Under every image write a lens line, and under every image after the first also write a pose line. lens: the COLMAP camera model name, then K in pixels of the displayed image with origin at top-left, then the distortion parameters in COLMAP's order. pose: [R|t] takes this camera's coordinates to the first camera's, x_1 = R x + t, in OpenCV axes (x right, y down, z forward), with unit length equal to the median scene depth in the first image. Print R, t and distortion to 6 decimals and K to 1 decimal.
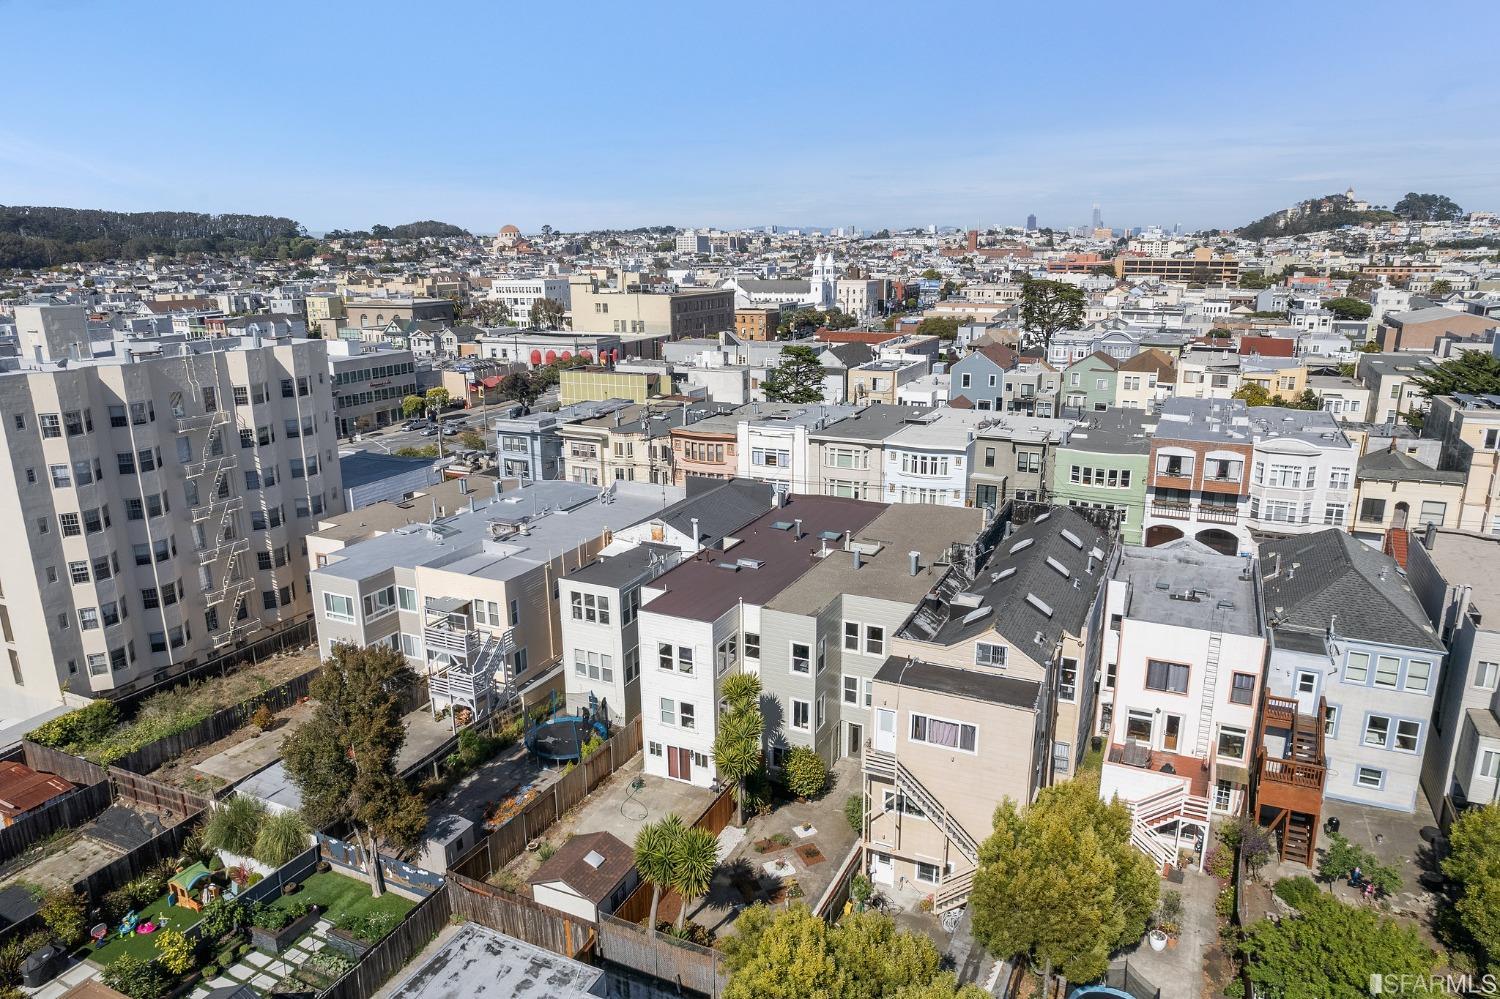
lens RADIAL K [[972.0, 0, 751.8], [0, 972.0, 494.9], [0, 0, 1]] dist [-0.062790, 0.058918]
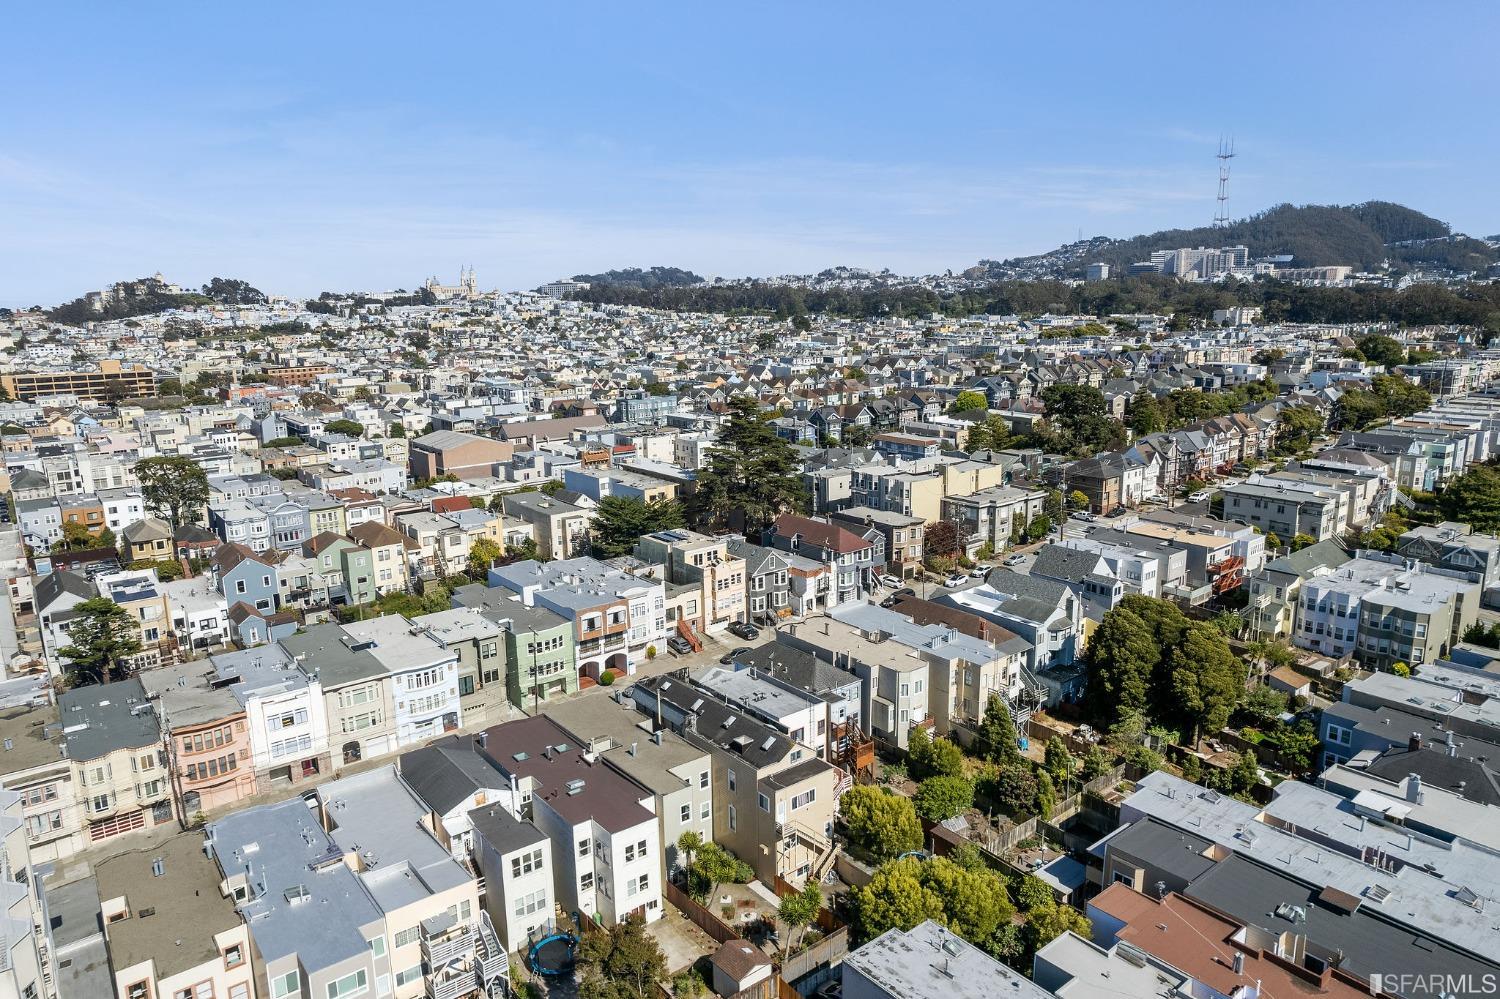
lens RADIAL K [[972.0, 0, 756.1], [0, 972.0, 494.5], [0, 0, 1]] dist [-0.062790, 0.058918]
pose [[0.445456, -0.179664, 0.877092, -0.999430], [0.240883, 0.967585, 0.075861, -0.368964], [-0.862290, 0.177484, 0.474294, -0.017180]]
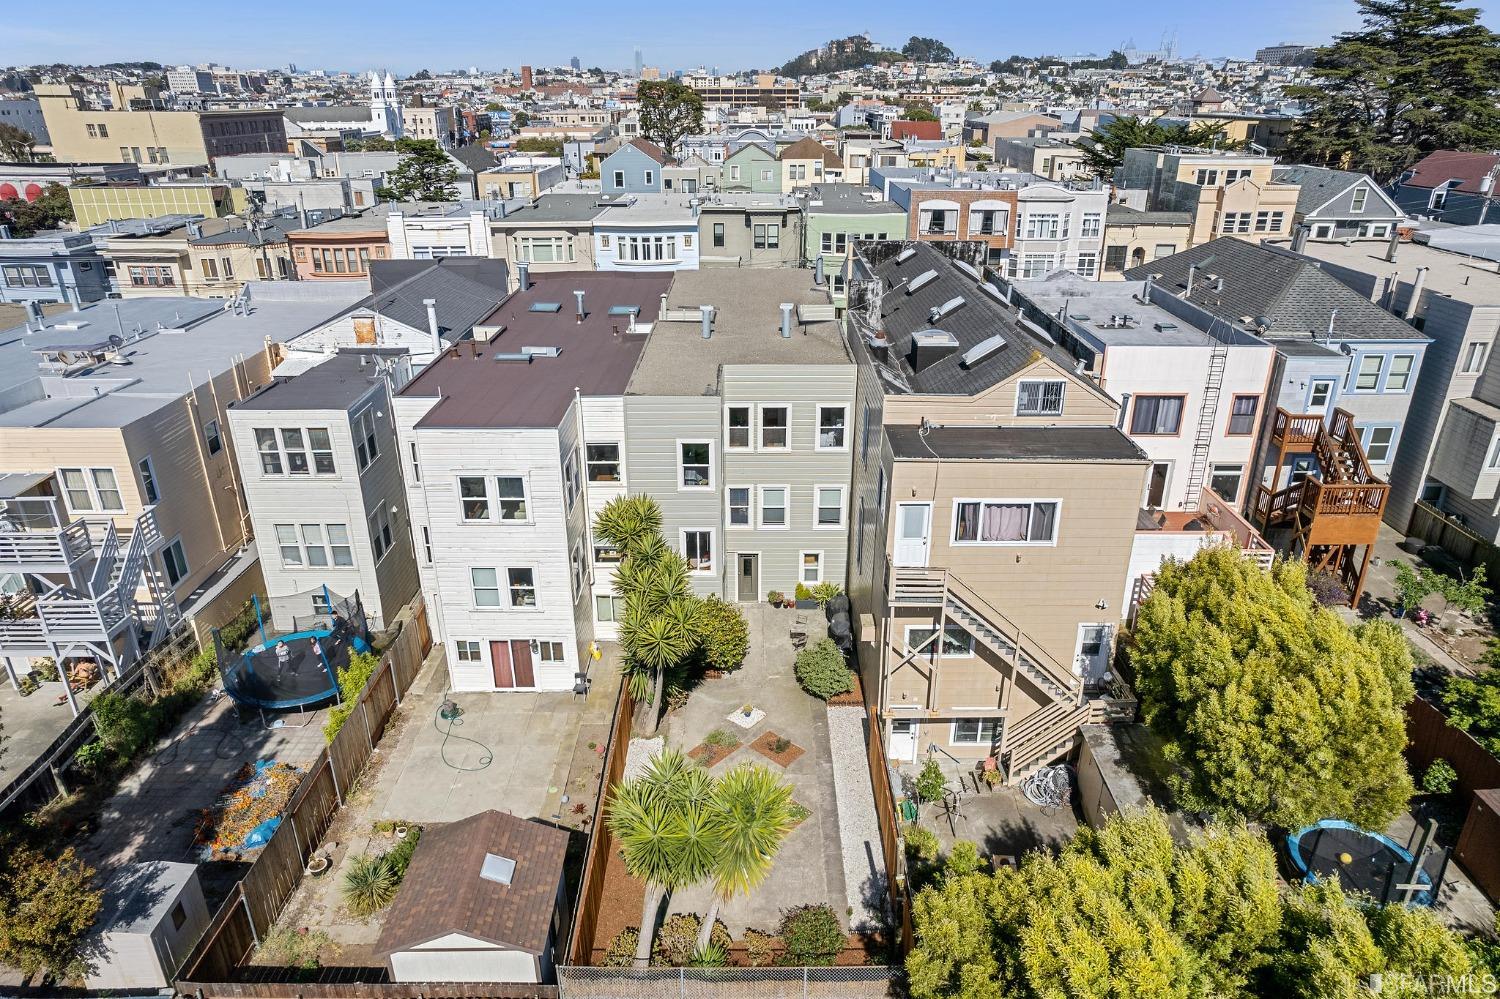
lens RADIAL K [[972.0, 0, 755.6], [0, 972.0, 496.5], [0, 0, 1]] dist [-0.062790, 0.058918]
pose [[0.903962, -0.161424, 0.395973, -0.132961], [0.101477, 0.980538, 0.168070, 0.065267], [-0.415397, -0.111747, 0.902750, 0.306774]]
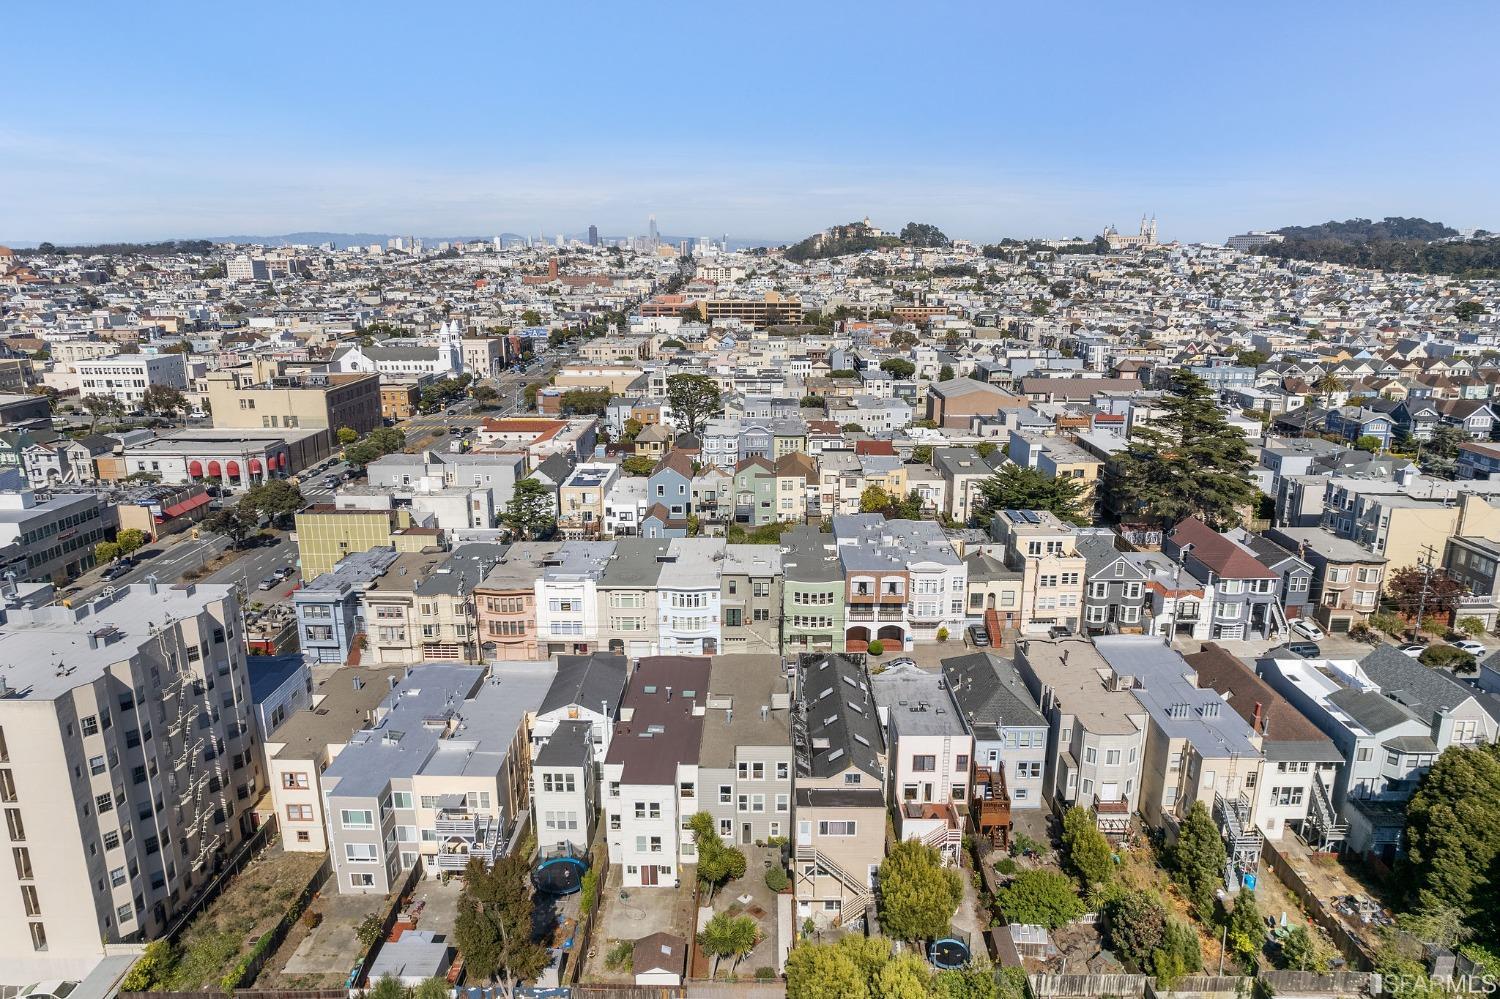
lens RADIAL K [[972.0, 0, 755.4], [0, 972.0, 498.7], [0, 0, 1]] dist [-0.062790, 0.058918]
pose [[0.907671, -0.094741, 0.408849, -0.399082], [0.097333, 0.995146, 0.014517, -0.262996], [-0.408240, 0.026618, 0.912487, -0.391211]]
